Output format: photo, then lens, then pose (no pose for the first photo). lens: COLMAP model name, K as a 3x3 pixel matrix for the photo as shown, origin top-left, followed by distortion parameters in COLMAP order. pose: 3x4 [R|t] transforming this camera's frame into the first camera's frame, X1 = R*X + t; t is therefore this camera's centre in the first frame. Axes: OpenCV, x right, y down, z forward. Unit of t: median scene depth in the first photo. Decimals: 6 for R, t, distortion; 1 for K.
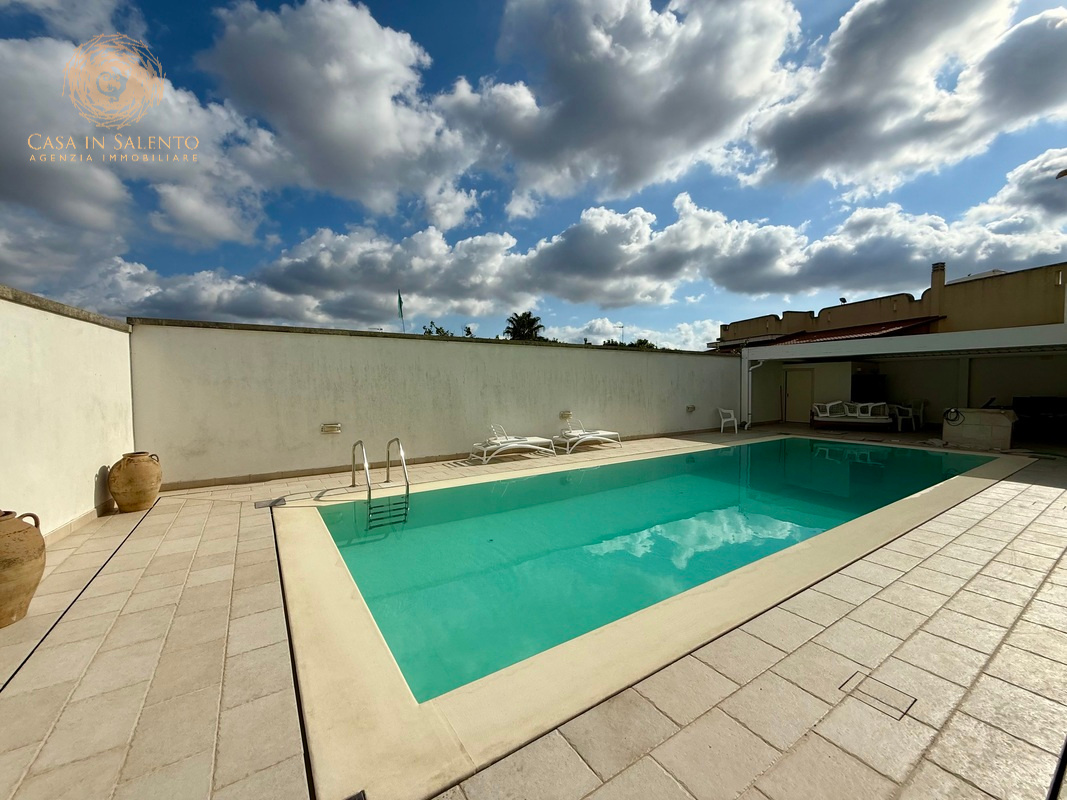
lens RADIAL K [[425.2, 0, 530.7], [0, 425.2, 398.4], [0, 0, 1]] dist [0.000937, 0.000166]
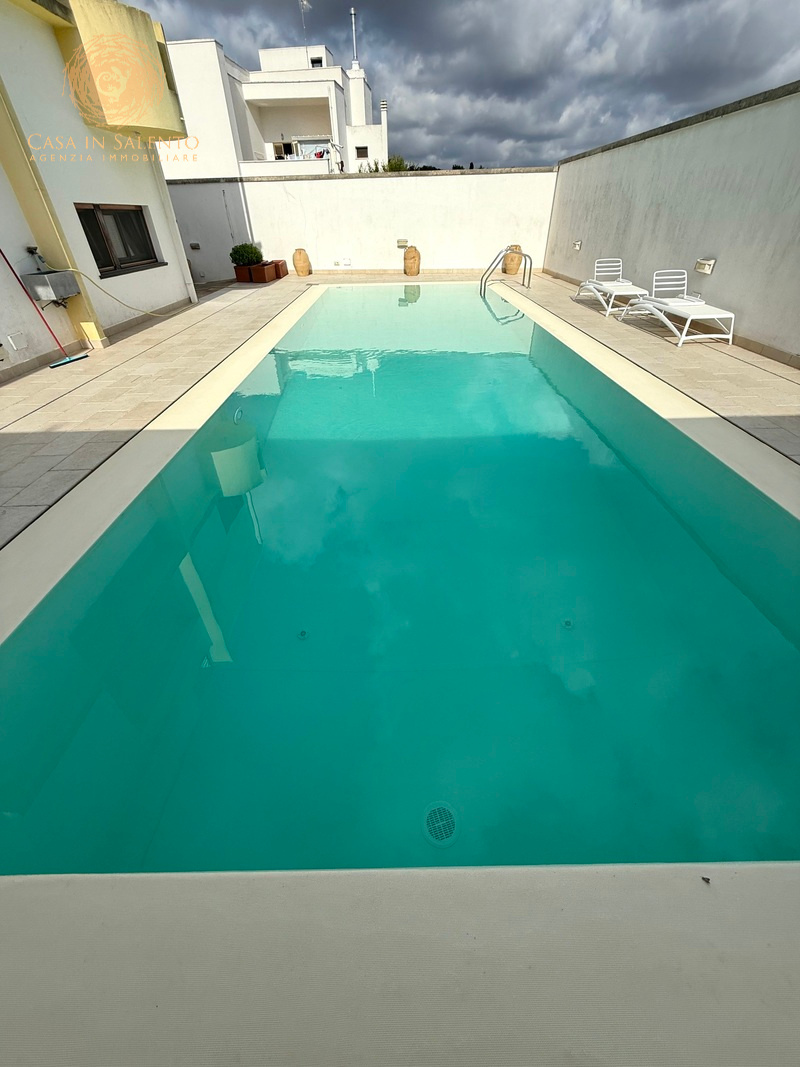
lens RADIAL K [[425.2, 0, 402.5], [0, 425.2, 530.0], [0, 0, 1]] dist [0.000937, 0.000166]
pose [[-0.536384, 0.514311, -0.669161, 0.783521], [-0.005980, 0.790533, 0.612390, -0.025324], [0.843953, 0.332478, -0.420954, 0.899360]]
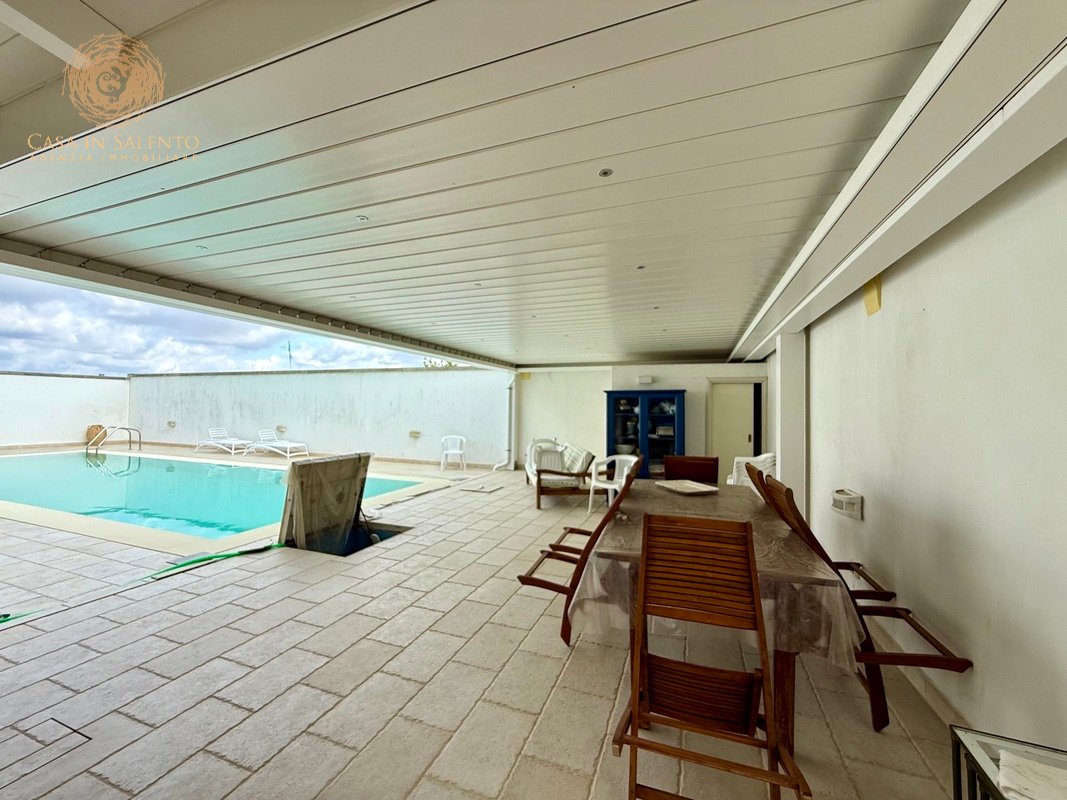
lens RADIAL K [[425.2, 0, 530.7], [0, 425.2, 398.4], [0, 0, 1]] dist [0.000937, 0.000166]
pose [[0.588274, -0.003304, -0.808655, 1.359552], [-0.044329, 0.998356, -0.036327, -0.030279], [0.807446, 0.057217, 0.587160, 0.754051]]
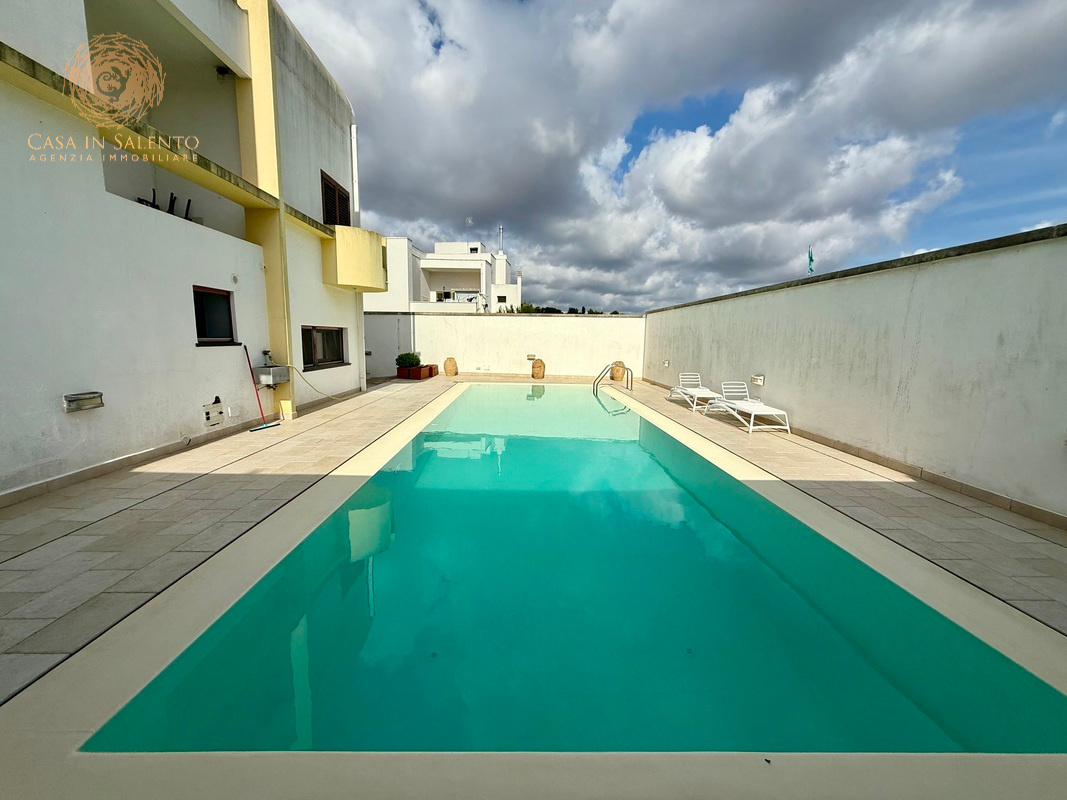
lens RADIAL K [[425.2, 0, 530.7], [0, 425.2, 398.4], [0, 0, 1]] dist [0.000937, 0.000166]
pose [[-0.532804, 0.116299, -0.838209, 0.862448], [-0.042634, 0.985564, 0.163845, -0.033241], [0.845164, 0.123033, -0.520155, 0.937104]]
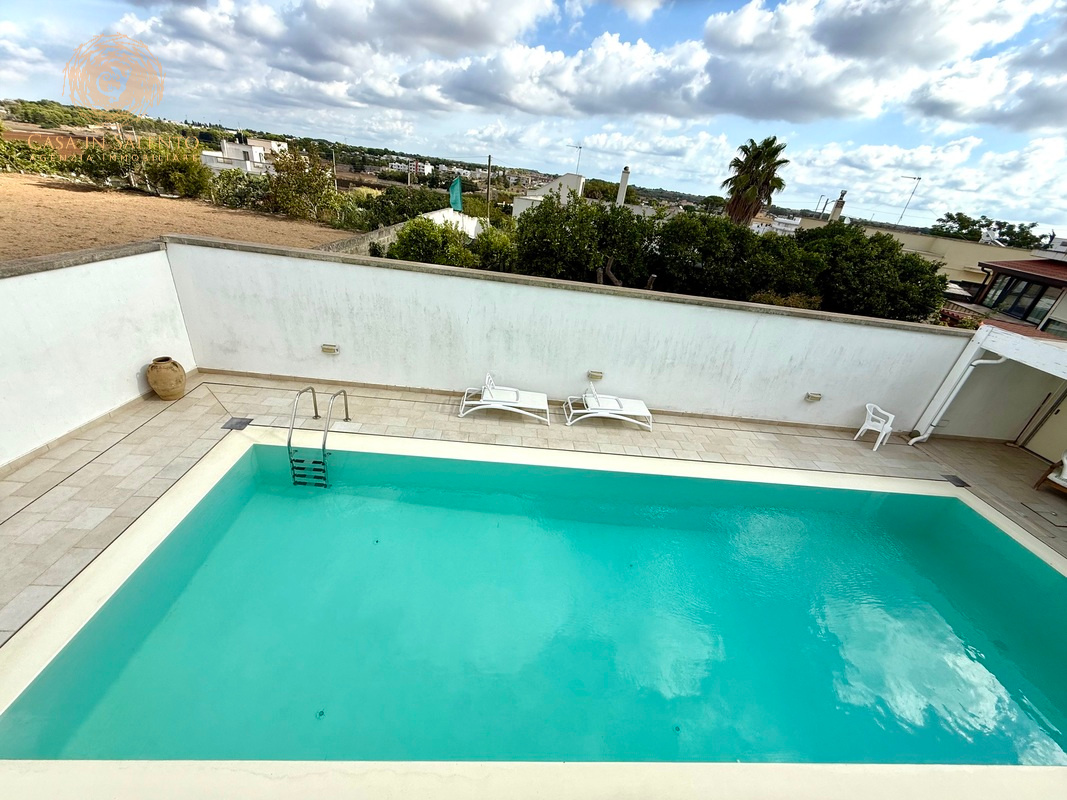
lens RADIAL K [[425.2, 0, 530.7], [0, 425.2, 398.4], [0, 0, 1]] dist [0.000937, 0.000166]
pose [[0.852853, 0.341966, -0.394590, 0.284279], [-0.150902, 0.884875, 0.440709, -0.240215], [0.499871, -0.316316, 0.806272, 0.214188]]
